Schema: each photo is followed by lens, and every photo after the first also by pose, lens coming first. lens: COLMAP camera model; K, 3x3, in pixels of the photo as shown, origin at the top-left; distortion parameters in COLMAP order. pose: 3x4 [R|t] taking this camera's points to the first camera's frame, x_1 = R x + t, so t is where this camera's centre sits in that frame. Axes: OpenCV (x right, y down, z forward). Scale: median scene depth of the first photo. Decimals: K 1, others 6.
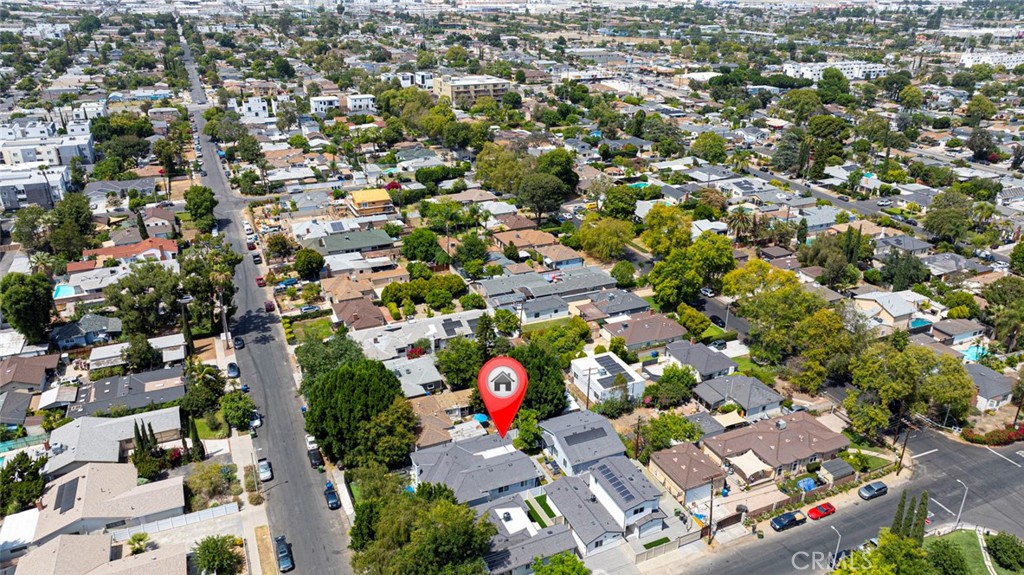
lens RADIAL K [[722.6, 0, 517.6], [0, 722.6, 288.6], [0, 0, 1]] dist [-0.010365, -0.000878]
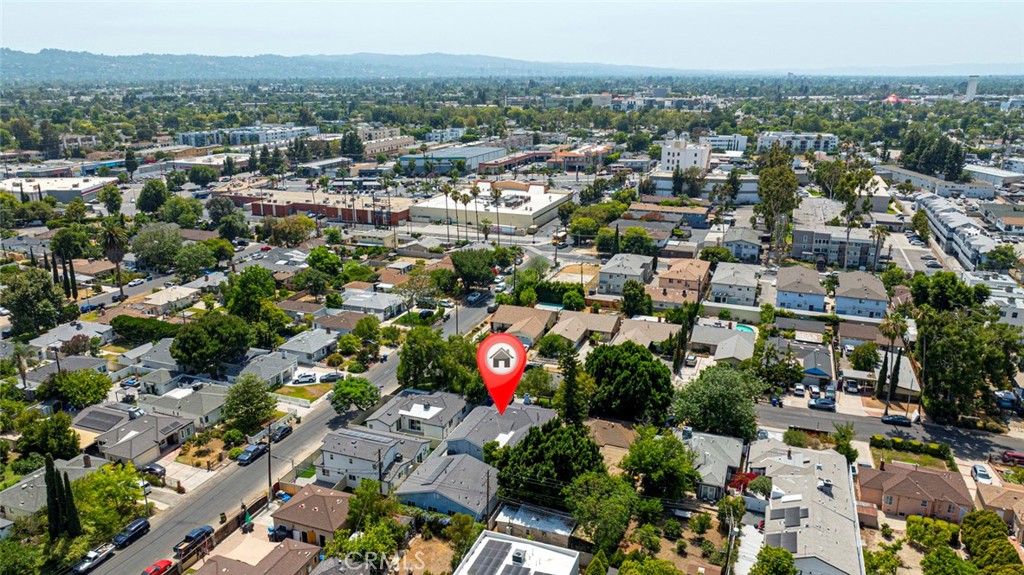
lens RADIAL K [[688.4, 0, 512.0], [0, 688.4, 287.5], [0, 0, 1]] dist [-0.003304, -0.000474]
pose [[-0.711531, 0.208659, -0.670958, 0.352815], [-0.276286, 0.794894, 0.540194, -0.297563], [0.646057, 0.569741, -0.507943, 0.855289]]
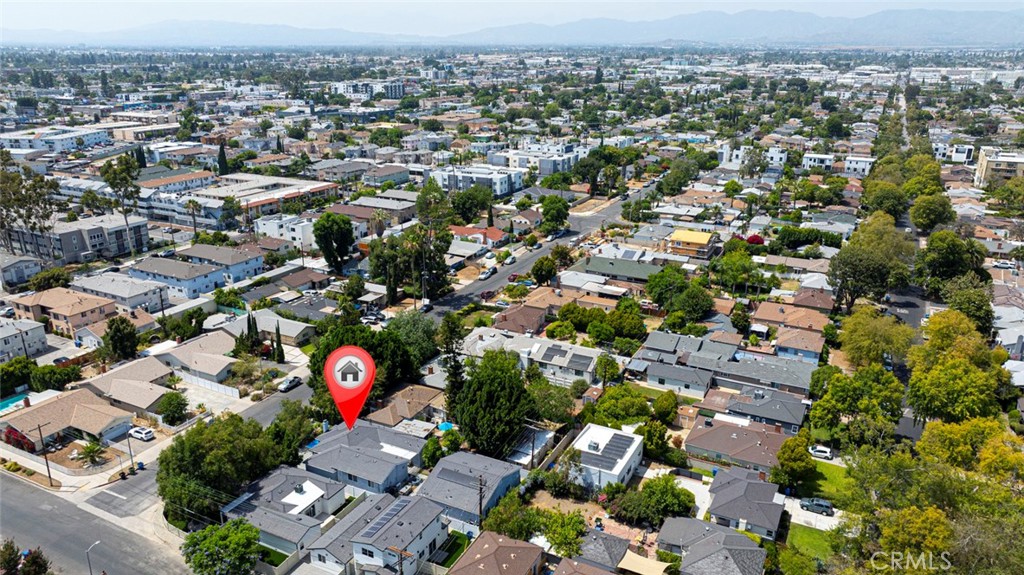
lens RADIAL K [[722.6, 0, 517.6], [0, 722.6, 288.6], [0, 0, 1]] dist [-0.010365, -0.000878]
pose [[0.627383, 0.243325, -0.739718, 0.450348], [-0.312508, 0.948750, 0.047035, -0.045716], [0.713252, 0.201659, 0.671271, 0.264520]]
